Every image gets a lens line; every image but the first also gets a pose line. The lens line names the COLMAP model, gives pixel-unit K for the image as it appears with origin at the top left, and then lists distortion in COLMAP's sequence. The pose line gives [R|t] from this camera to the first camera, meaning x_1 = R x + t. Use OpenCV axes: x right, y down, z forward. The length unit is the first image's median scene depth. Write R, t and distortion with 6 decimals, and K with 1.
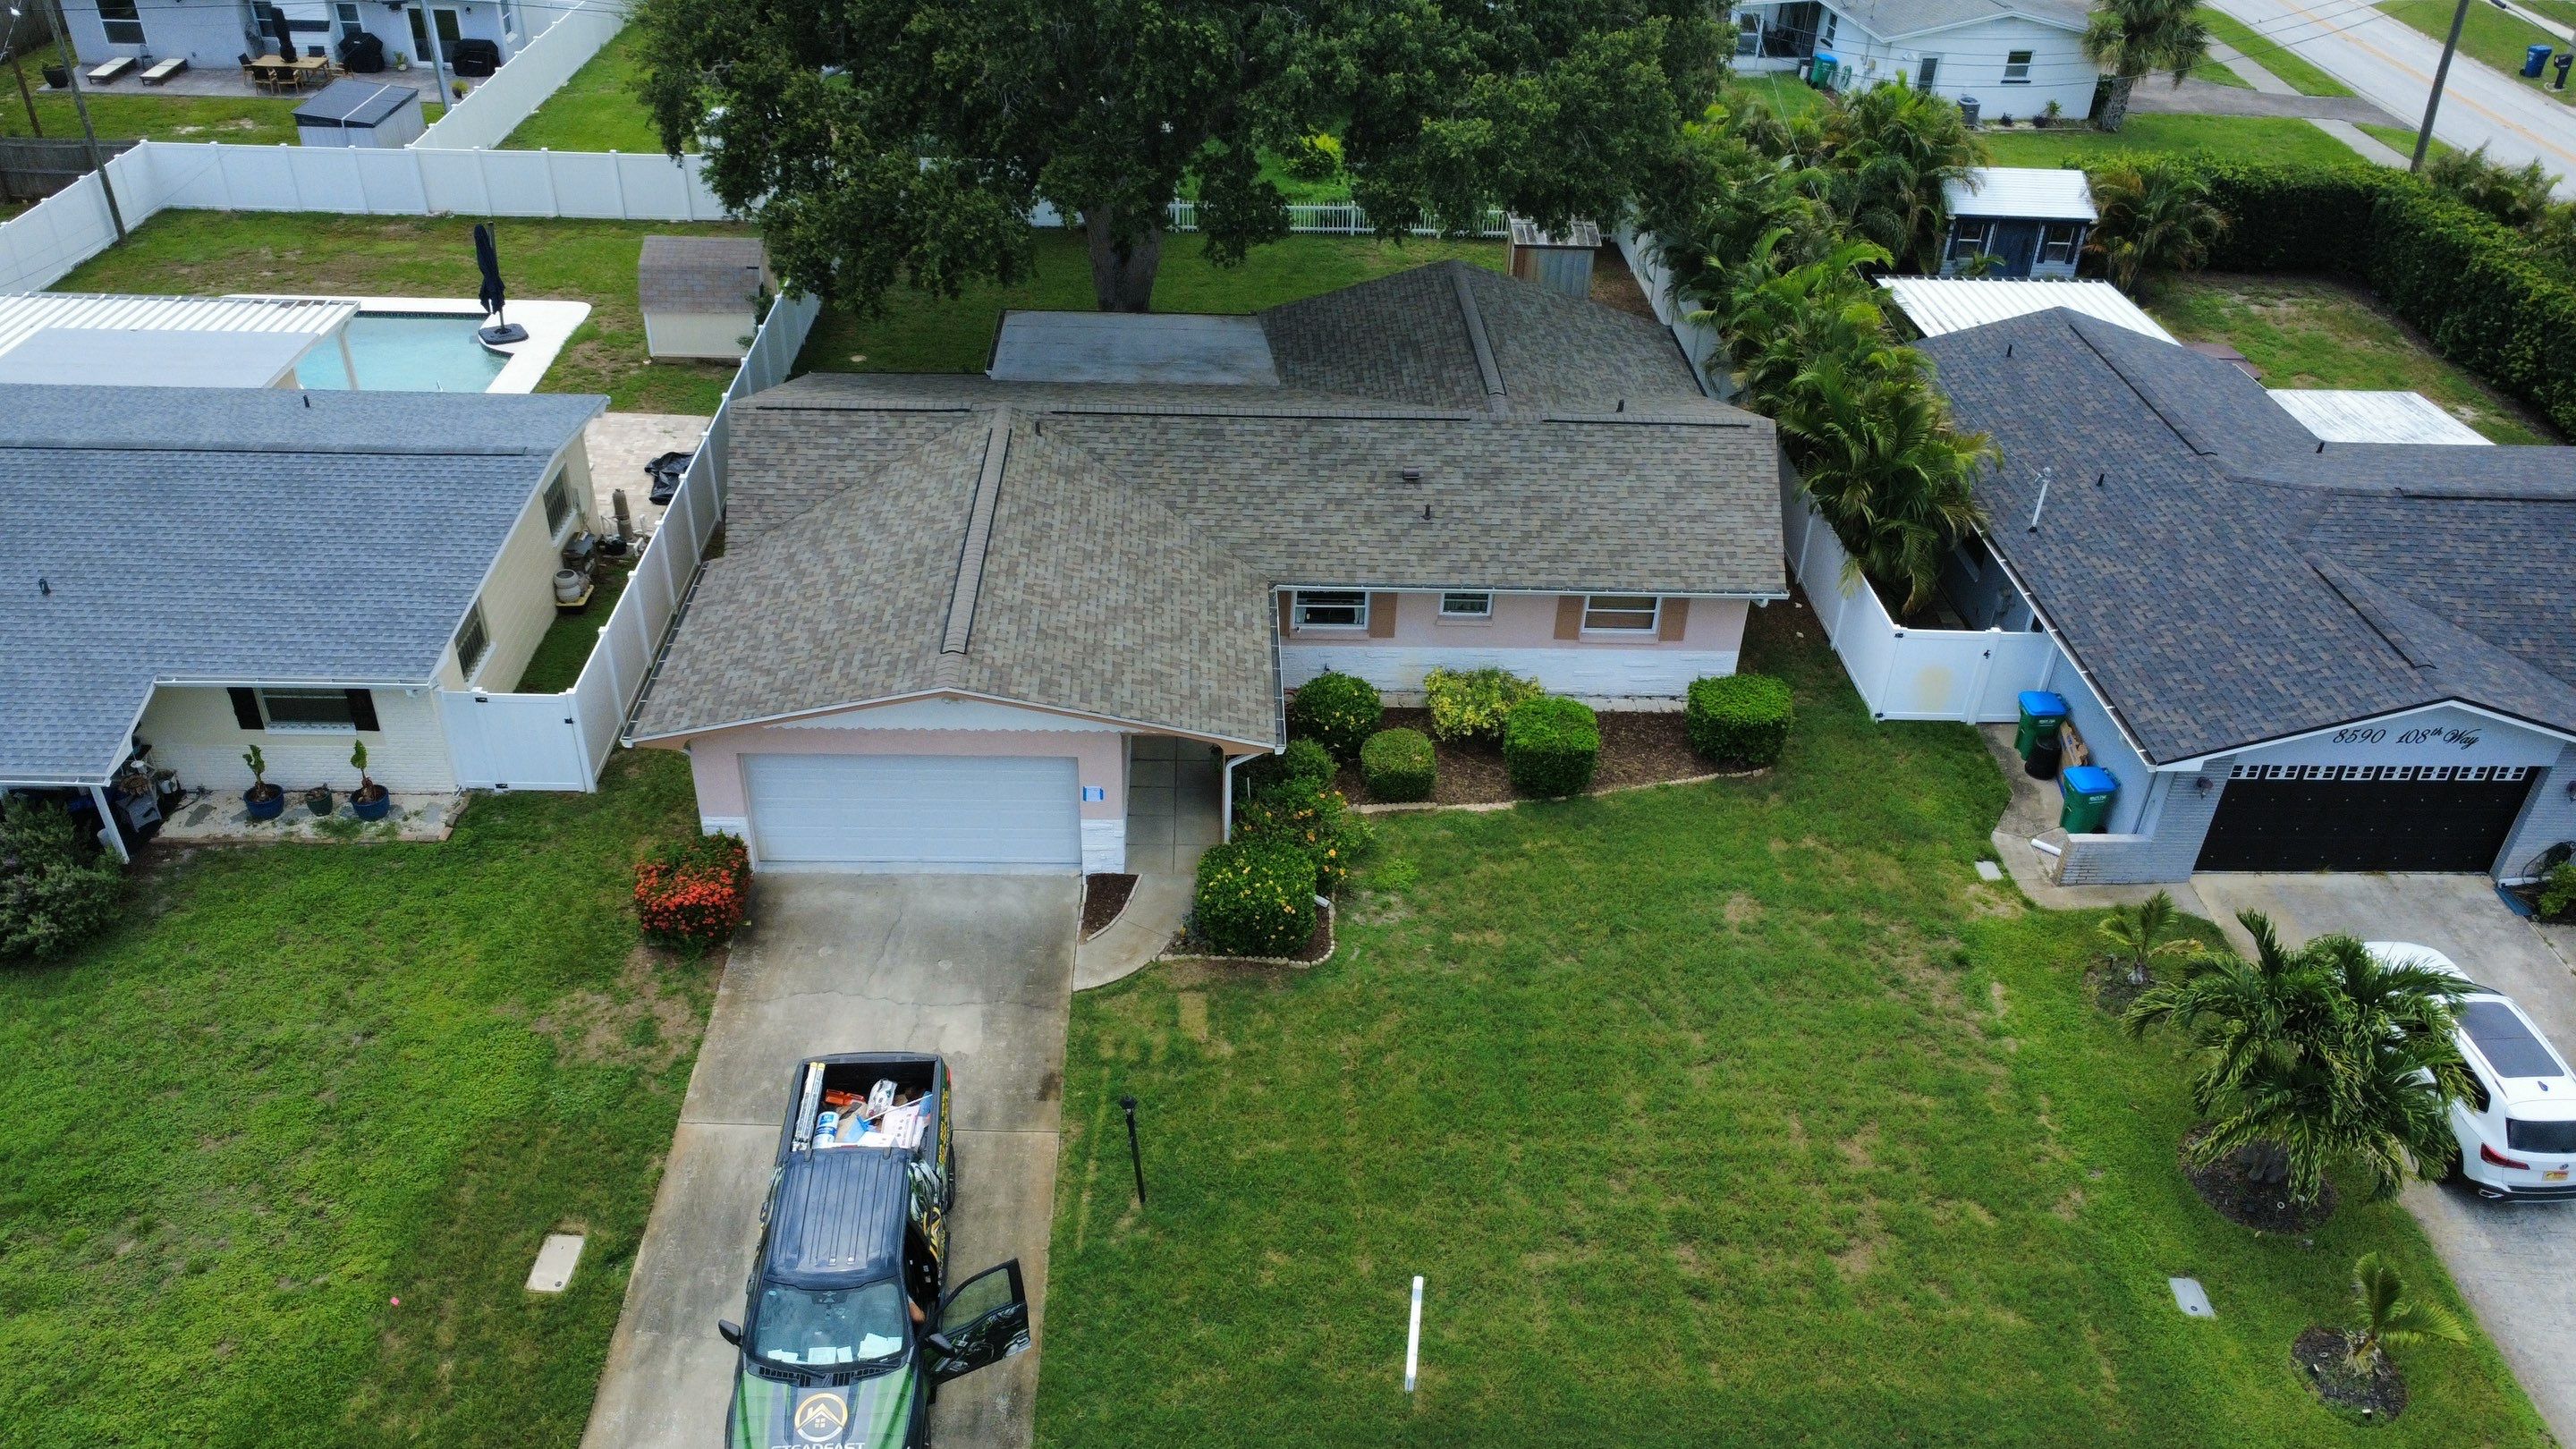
lens RADIAL K [[1886.6, 0, 1295.8], [0, 1886.6, 724.5], [0, 0, 1]] dist [-0.001243, -0.001088]
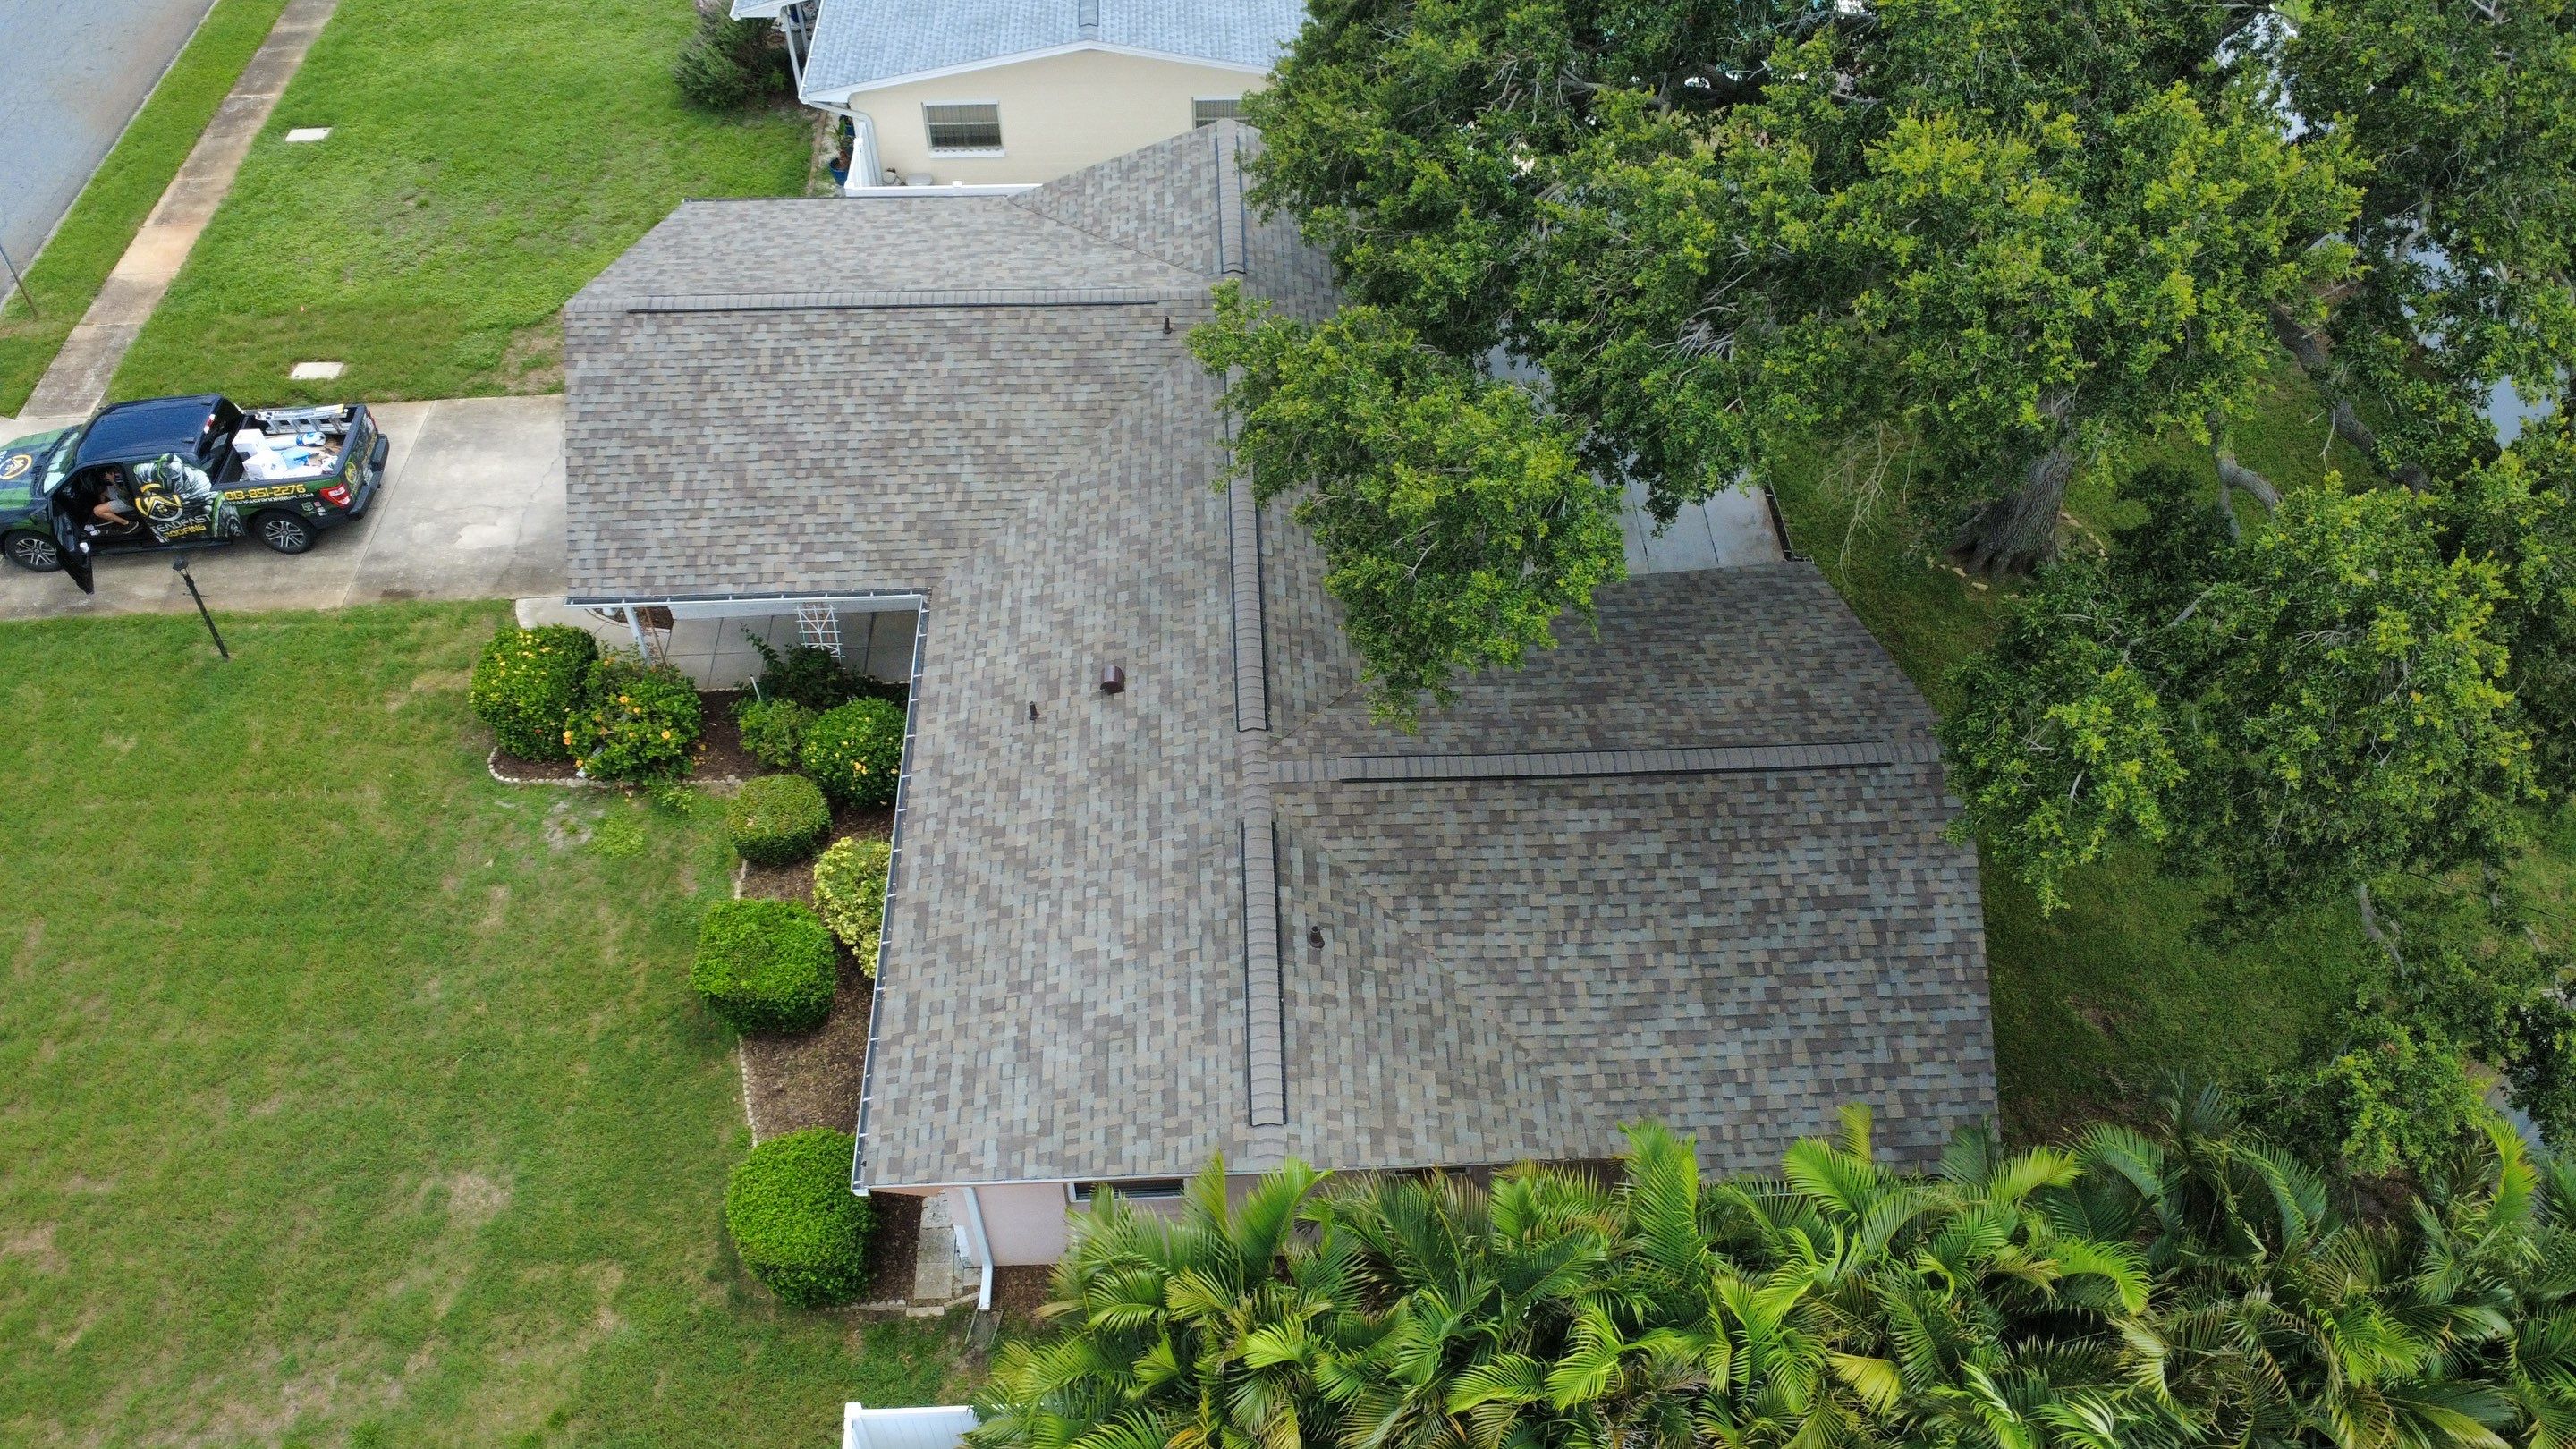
lens RADIAL K [[1894.3, 0, 1288.0], [0, 1894.3, 724.5], [0, 0, 1]] dist [-0.004285, 0.000645]
pose [[0.005824, 0.721856, -0.692019, 0.585009], [-0.560534, 0.575445, 0.595537, -0.606364], [0.828111, 0.384432, 0.407976, 0.822040]]
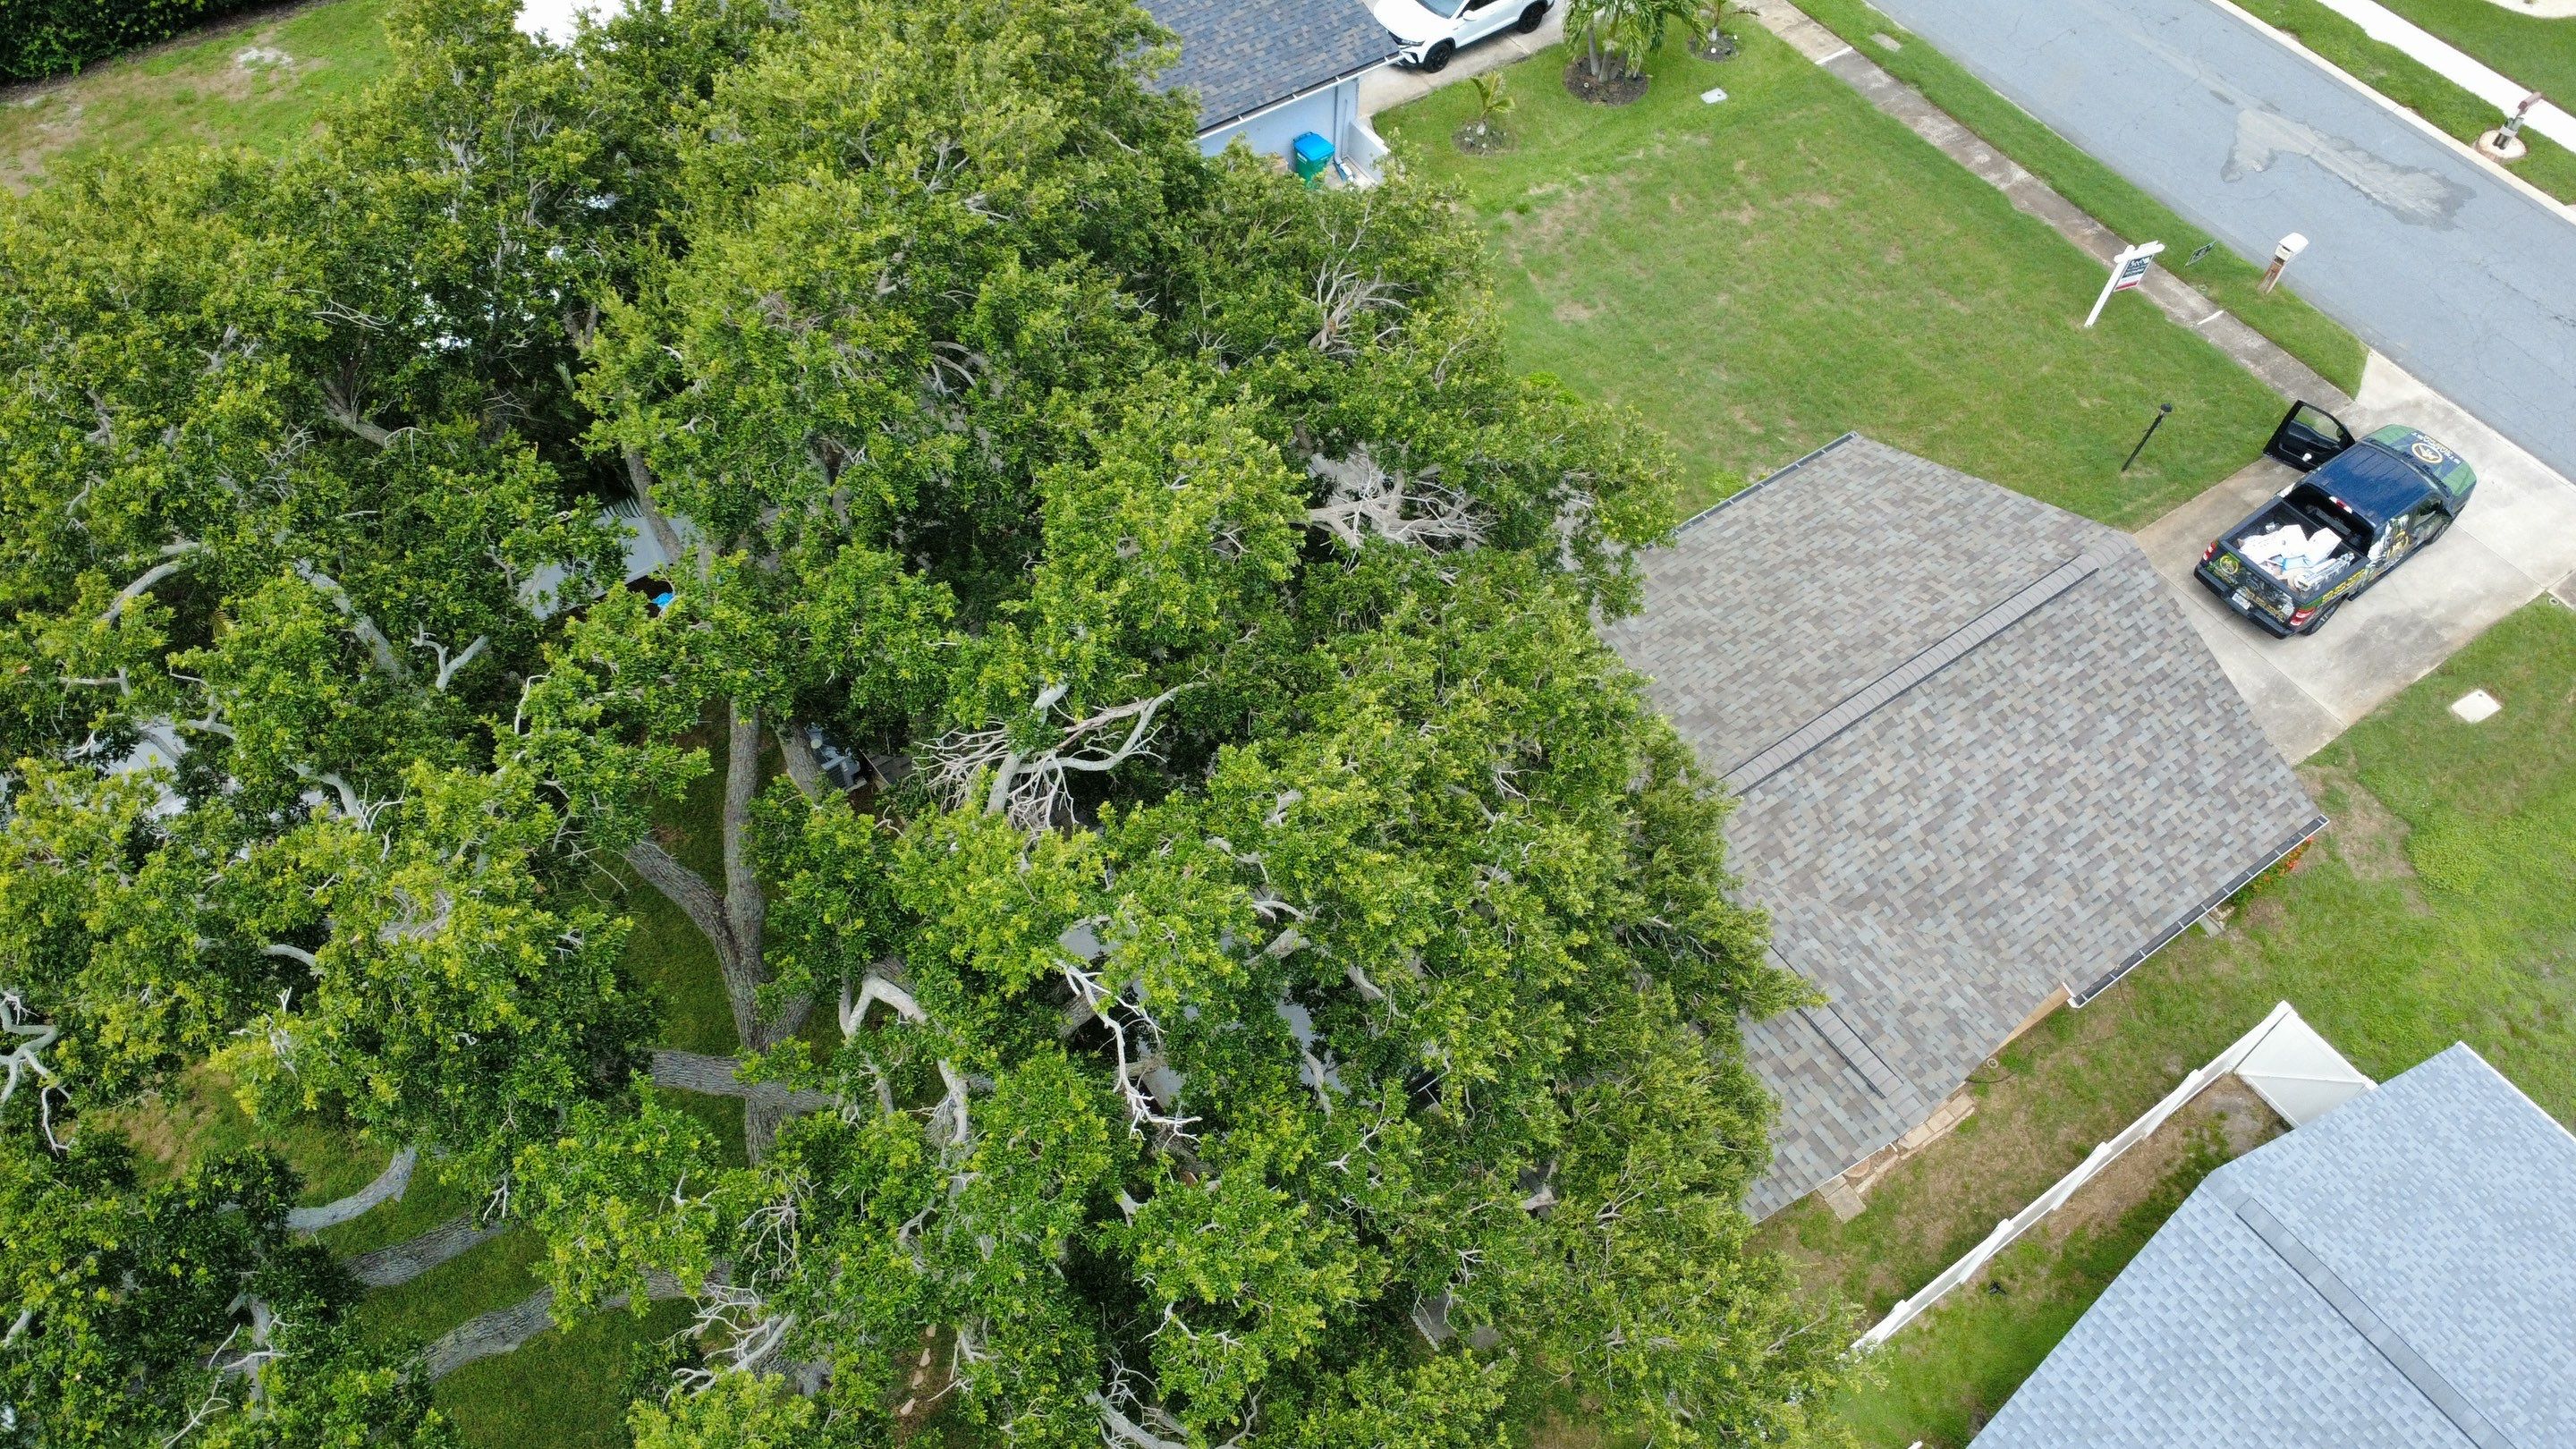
lens RADIAL K [[1876.6, 0, 1280.3], [0, 1876.6, 720.9], [0, 0, 1]] dist [-0.001887, -0.006016]
pose [[-0.535435, -0.703179, 0.467813, -0.419714], [0.436542, 0.243754, 0.866034, -0.956136], [-0.723008, 0.667925, 0.176452, 1.024478]]
